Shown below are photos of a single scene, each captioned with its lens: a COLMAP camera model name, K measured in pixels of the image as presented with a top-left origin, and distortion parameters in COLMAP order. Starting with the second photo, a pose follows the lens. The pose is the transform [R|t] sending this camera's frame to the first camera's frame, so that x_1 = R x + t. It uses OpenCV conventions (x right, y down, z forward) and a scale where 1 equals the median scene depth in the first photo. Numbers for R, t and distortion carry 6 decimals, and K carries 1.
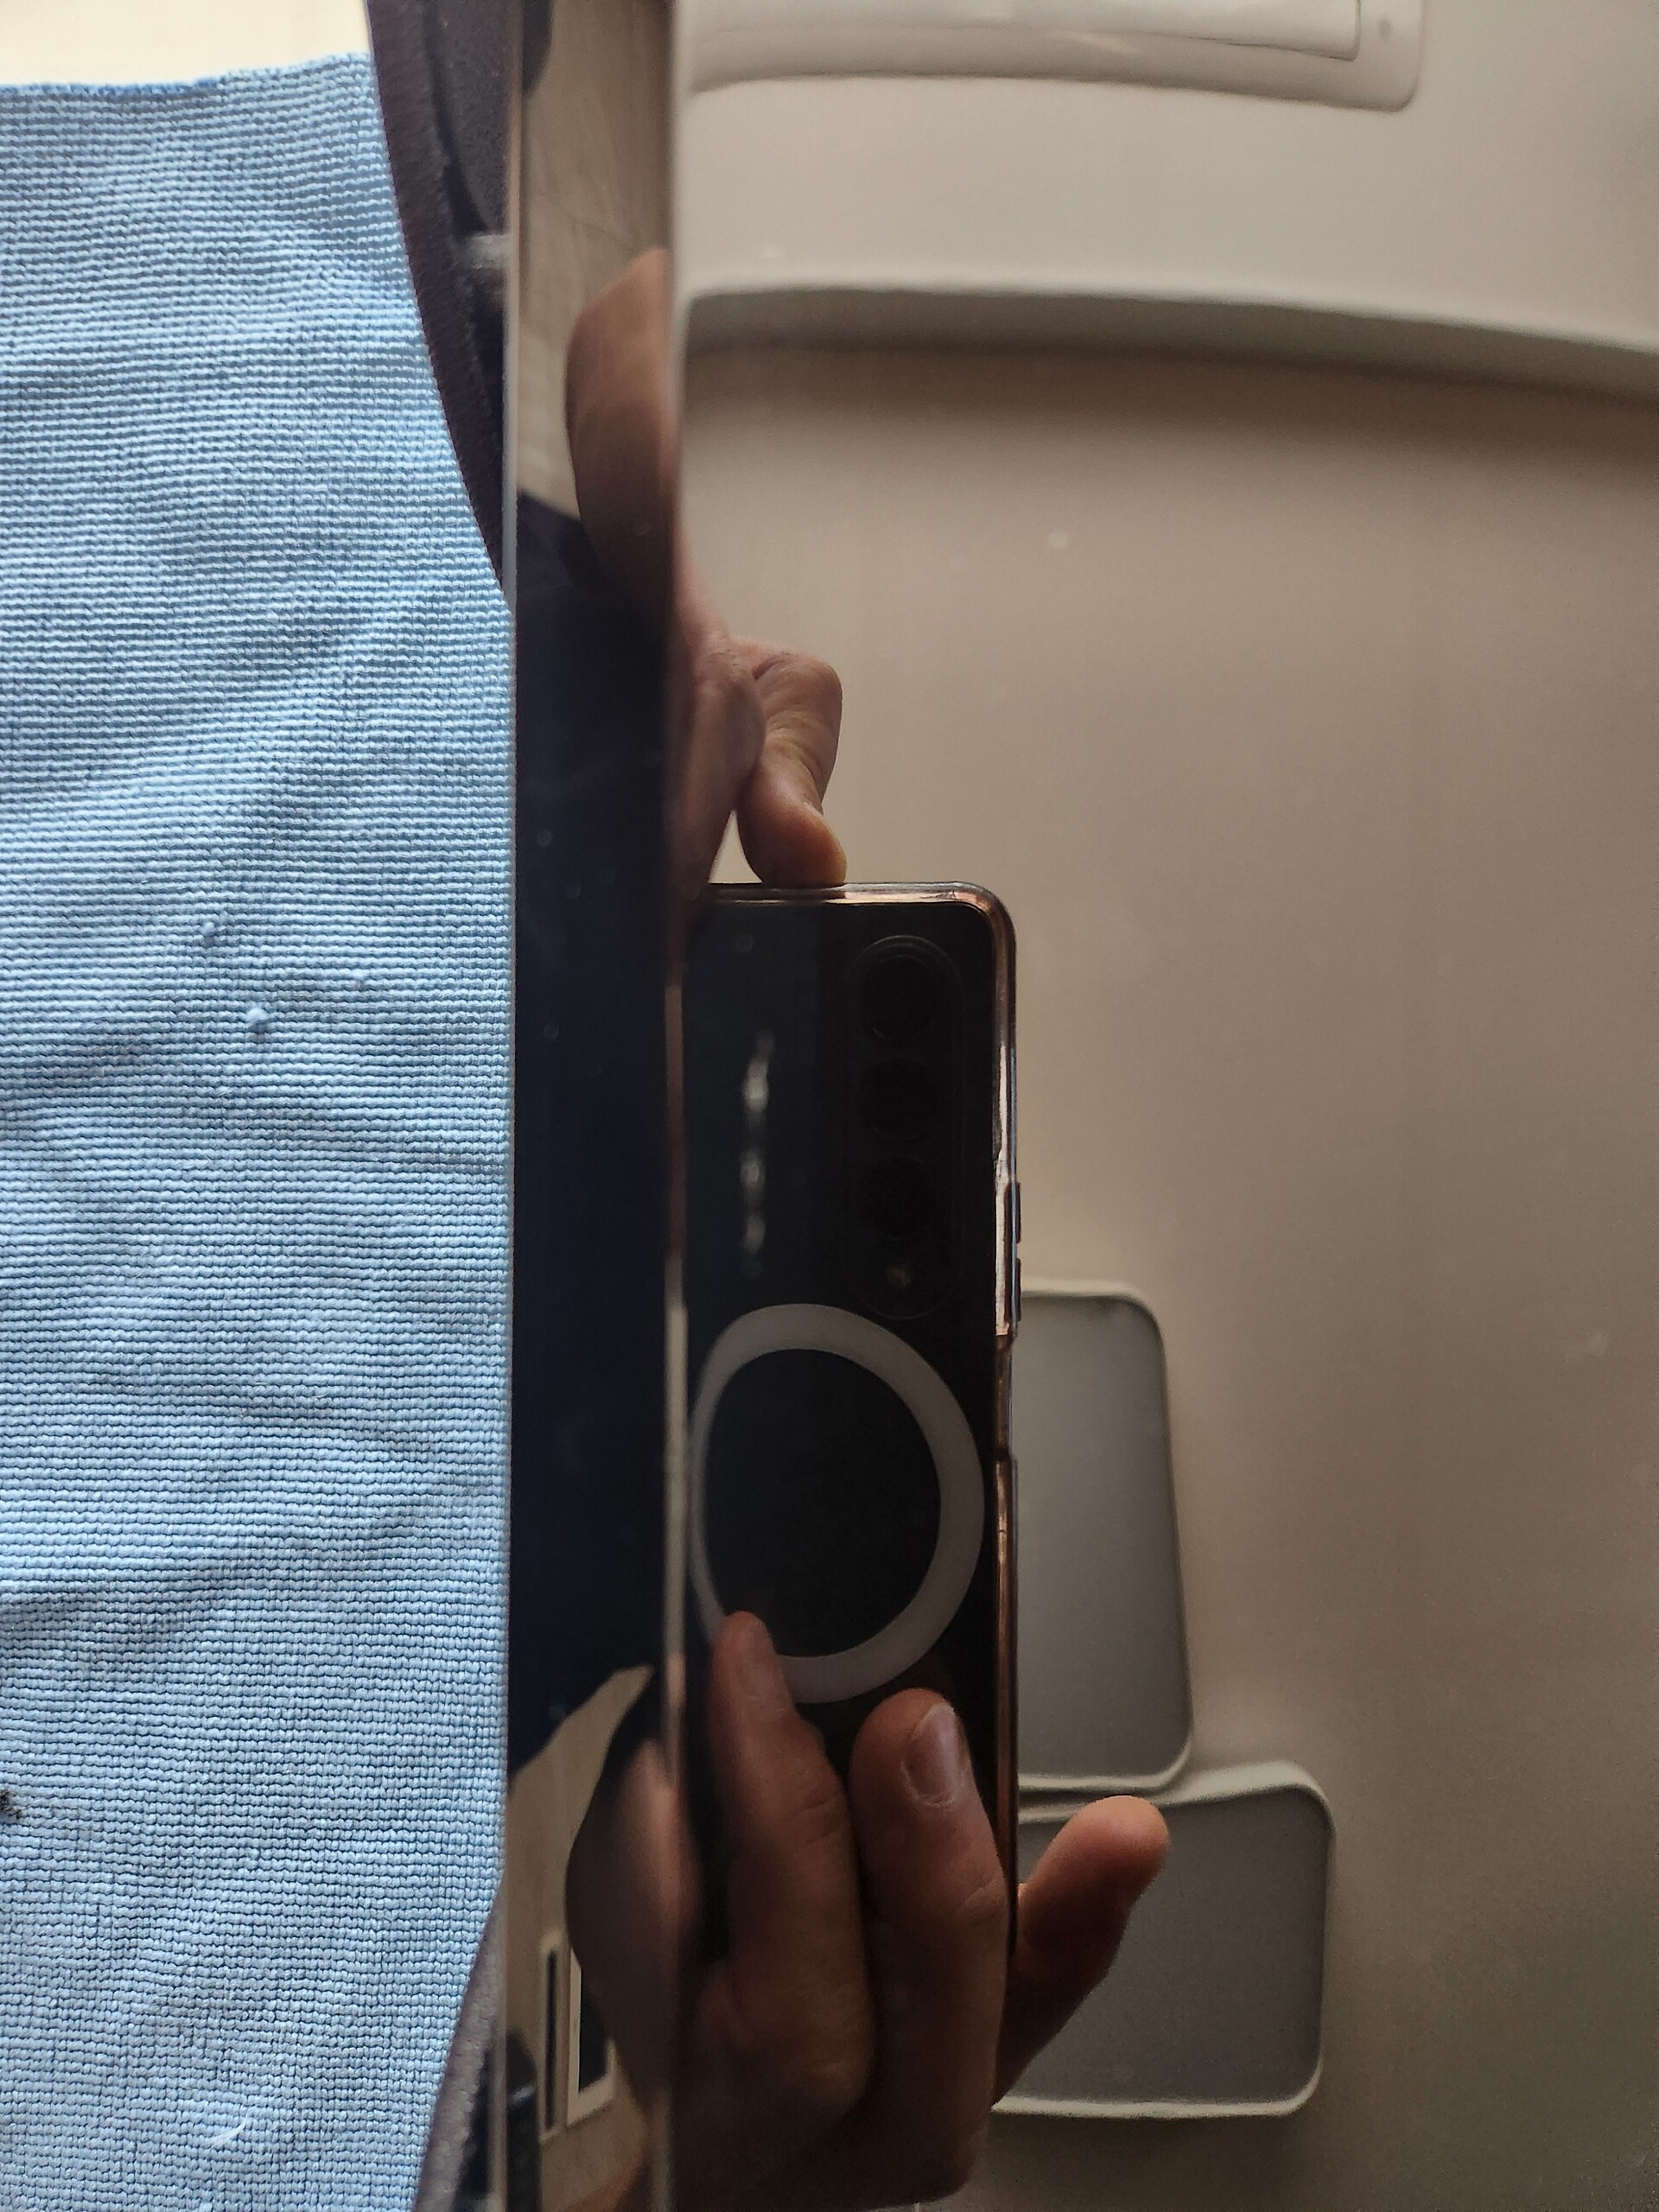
lens RADIAL K [[1430.5, 0, 825.6], [0, 1430.5, 1061.6], [0, 0, 1]] dist [0.000980, -0.003652]
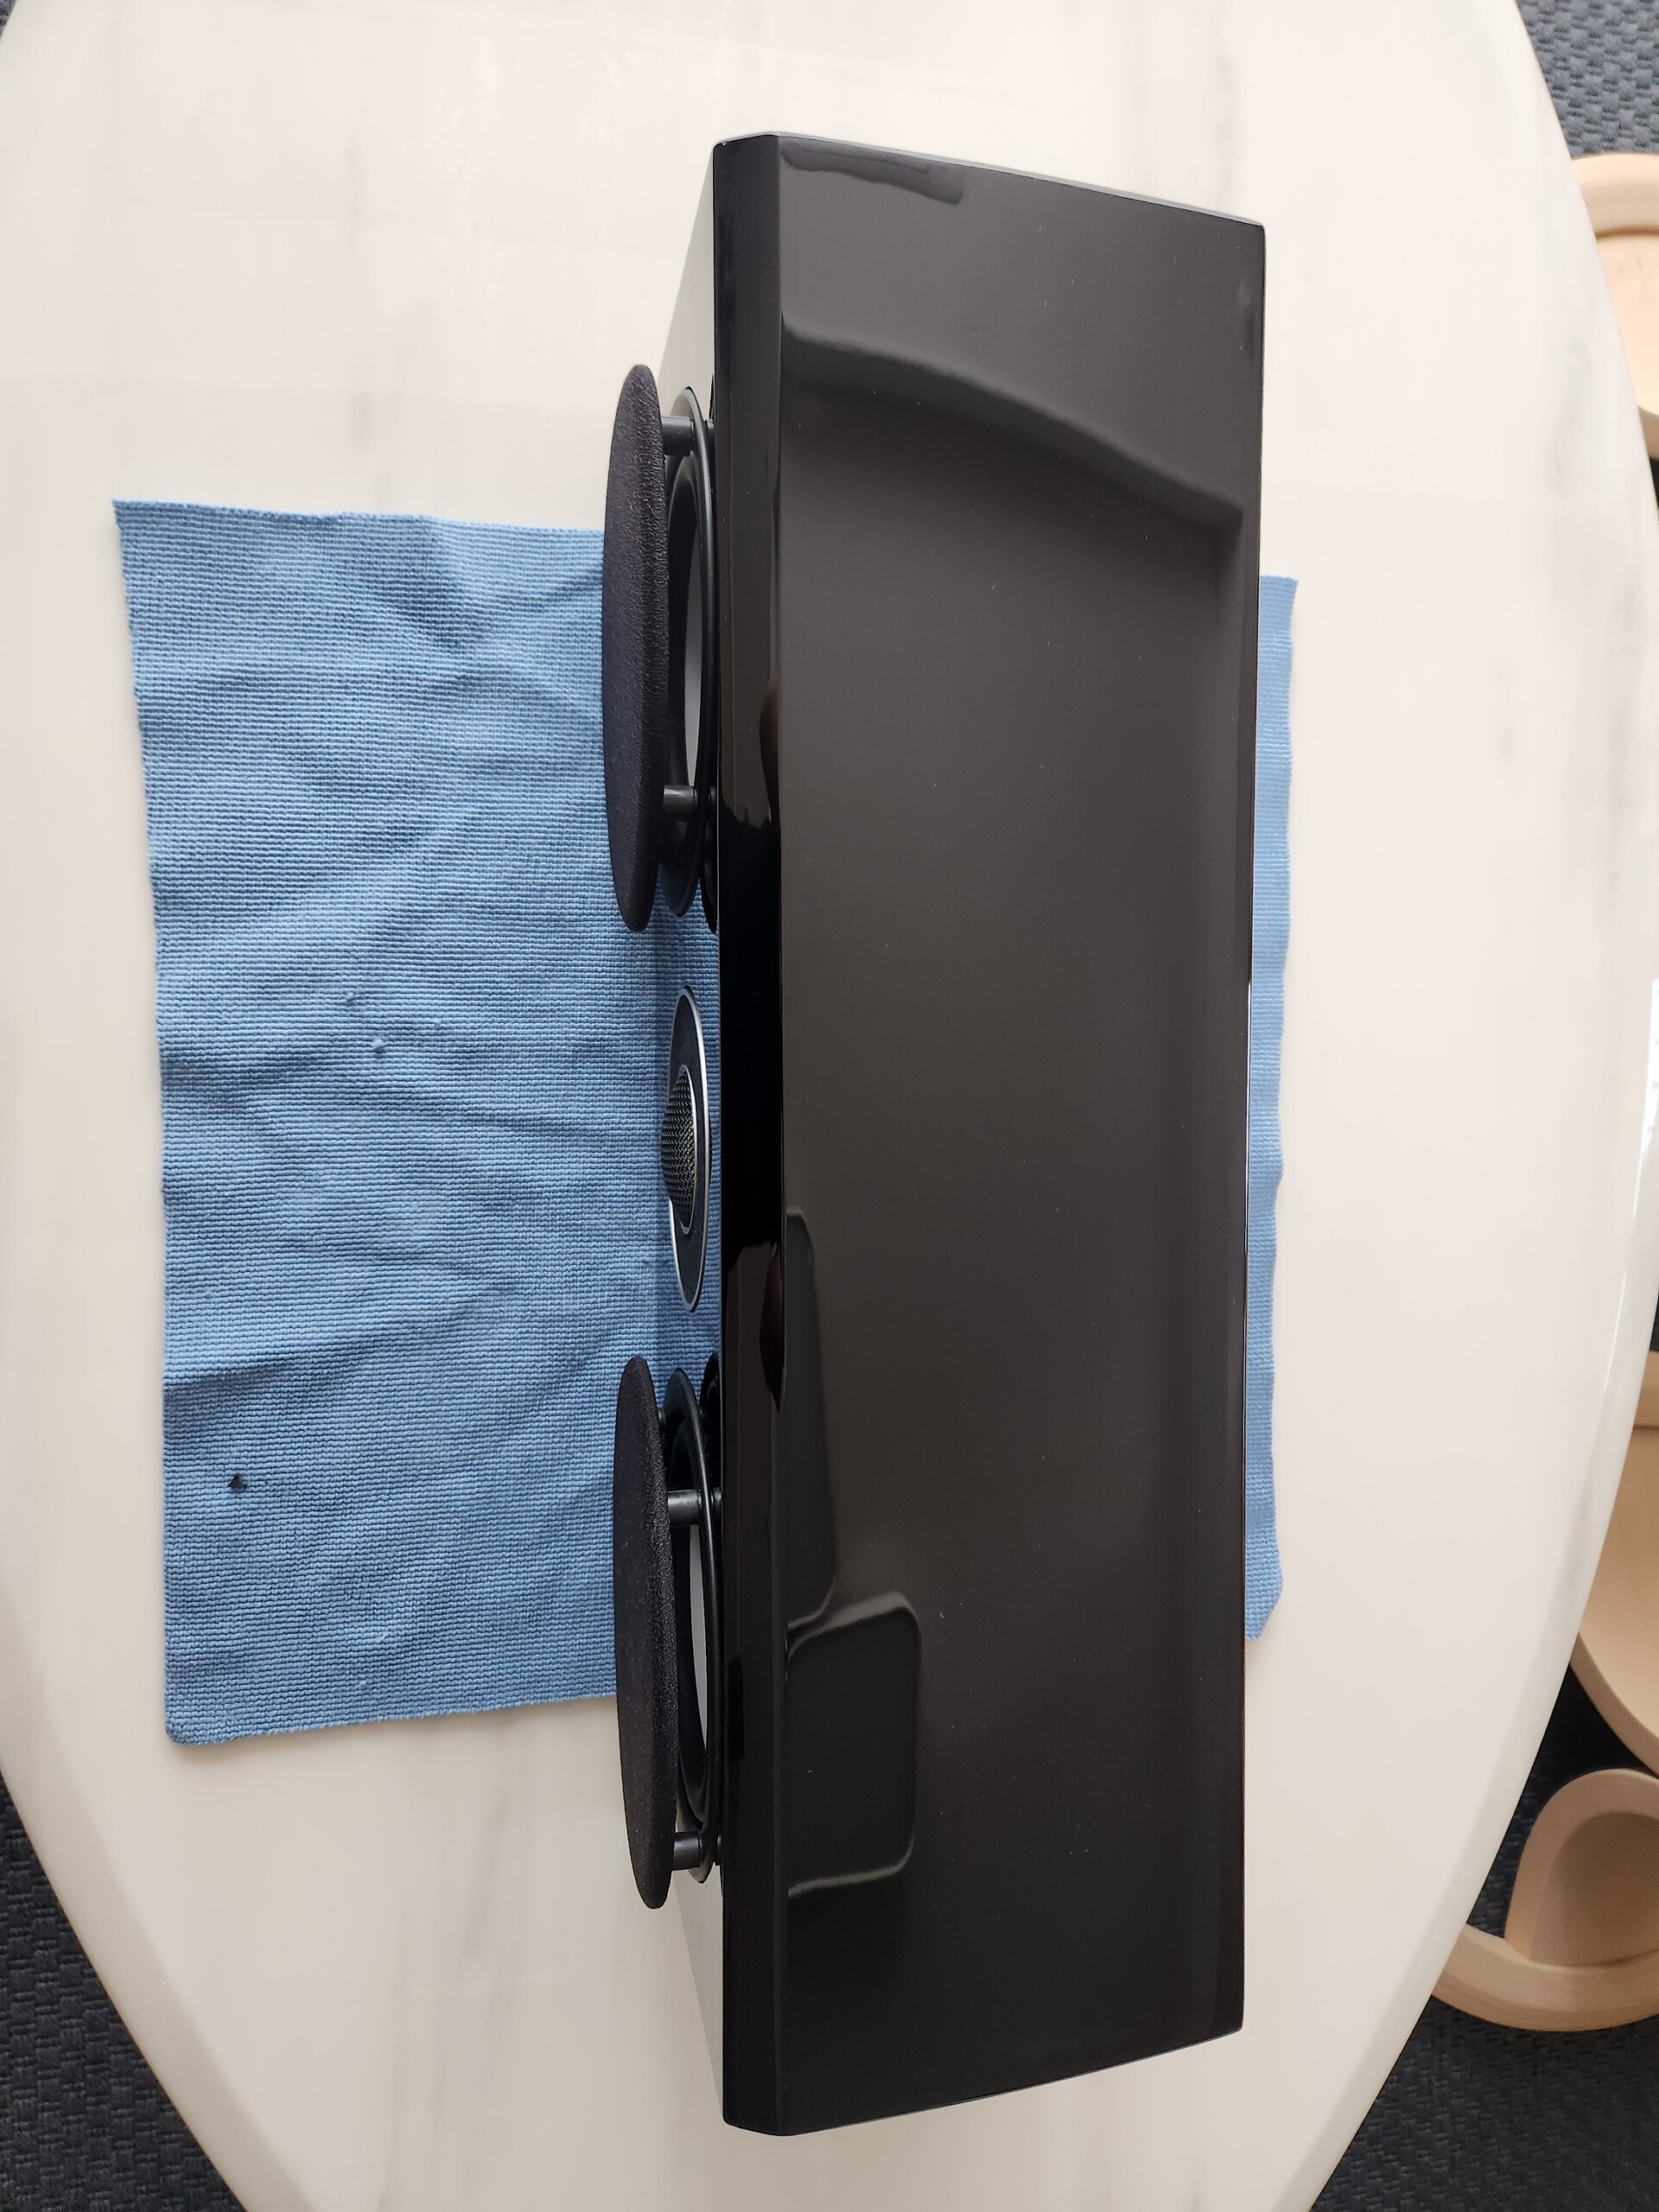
lens RADIAL K [[1430.5, 0, 825.6], [0, 1430.5, 1061.6], [0, 0, 1]] dist [0.000980, -0.003652]
pose [[0.961648, -0.008296, 0.274160, -0.347733], [0.003992, 0.999860, 0.016253, -0.035969], [-0.274256, -0.014535, 0.961547, -0.923850]]
